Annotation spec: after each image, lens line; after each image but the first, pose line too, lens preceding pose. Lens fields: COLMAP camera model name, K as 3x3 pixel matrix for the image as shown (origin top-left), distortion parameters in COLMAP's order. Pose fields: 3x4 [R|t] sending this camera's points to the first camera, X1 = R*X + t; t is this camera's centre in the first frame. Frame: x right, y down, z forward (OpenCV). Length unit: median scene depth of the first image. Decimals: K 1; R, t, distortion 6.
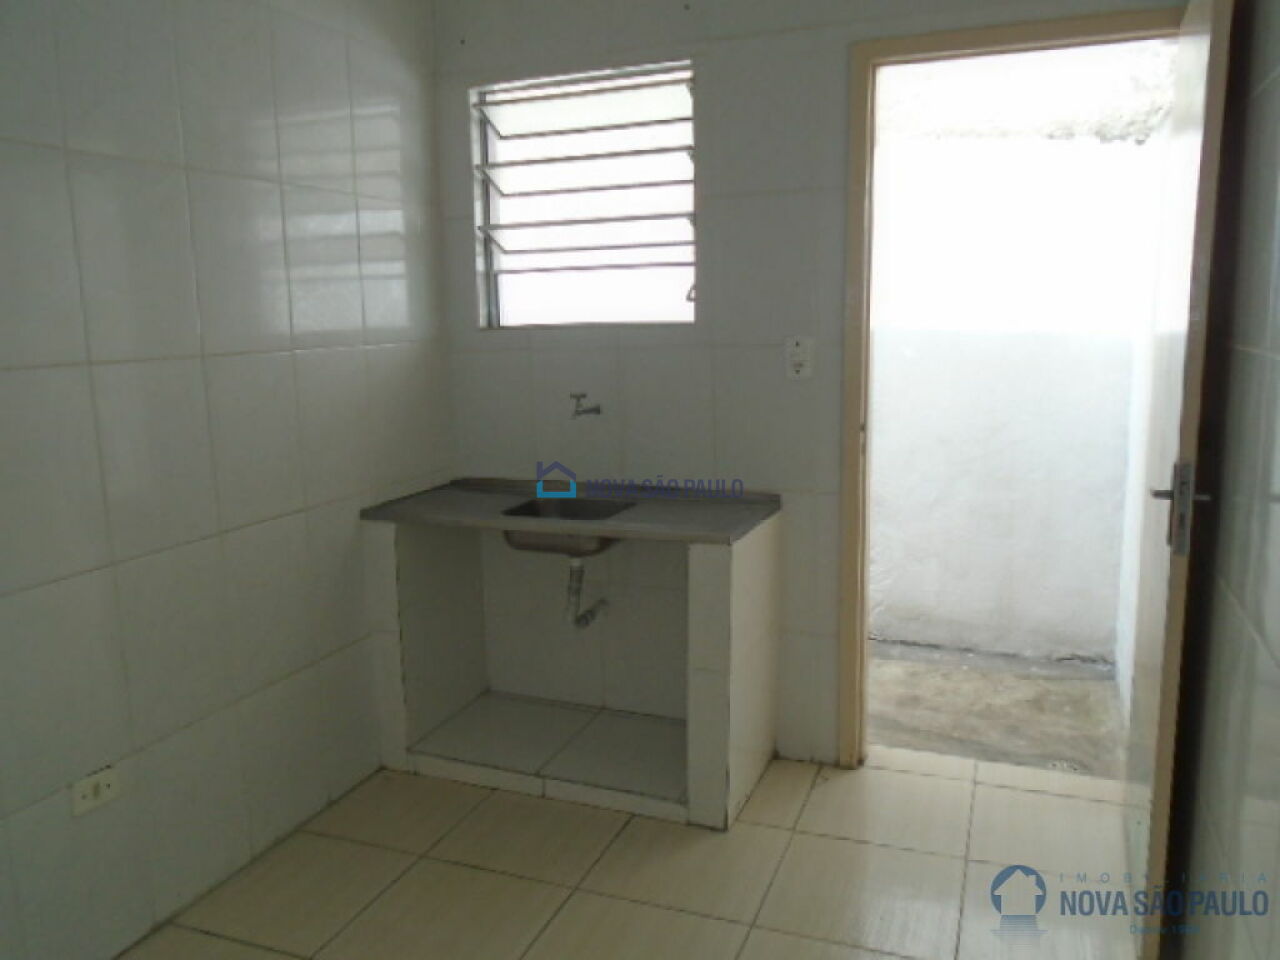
lens RADIAL K [[1071.8, 0, 642.8], [0, 1071.8, 480.2], [0, 0, 1]] dist [-0.004435, 0.011373]
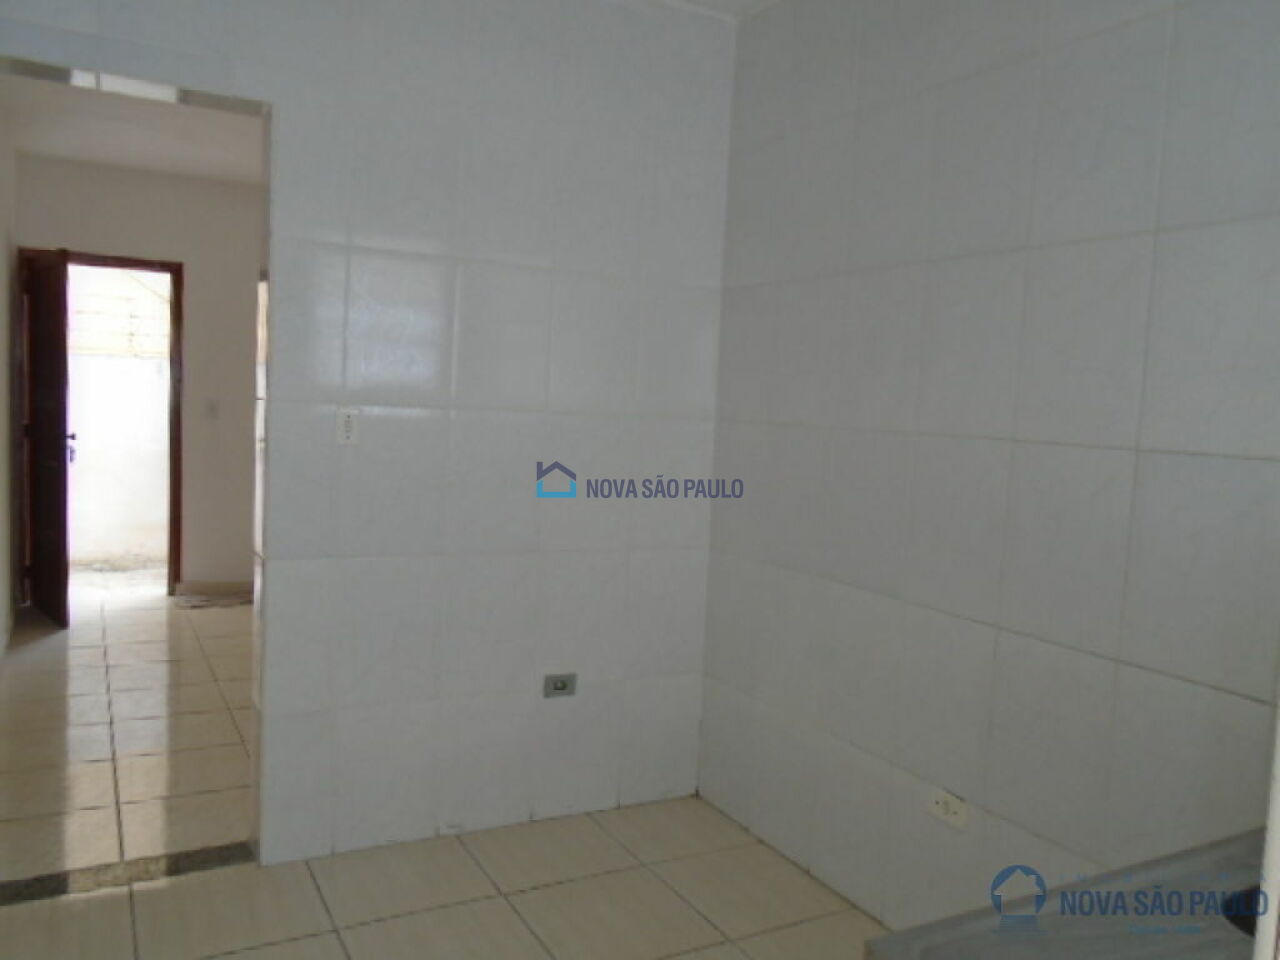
lens RADIAL K [[1071.8, 0, 642.8], [0, 1071.8, 480.2], [0, 0, 1]] dist [-0.004435, 0.011373]
pose [[-0.664767, 0.061868, -0.744484, 0.535292], [-0.138400, 0.969114, 0.204115, -0.237242], [0.734119, 0.238726, -0.635673, 1.411151]]
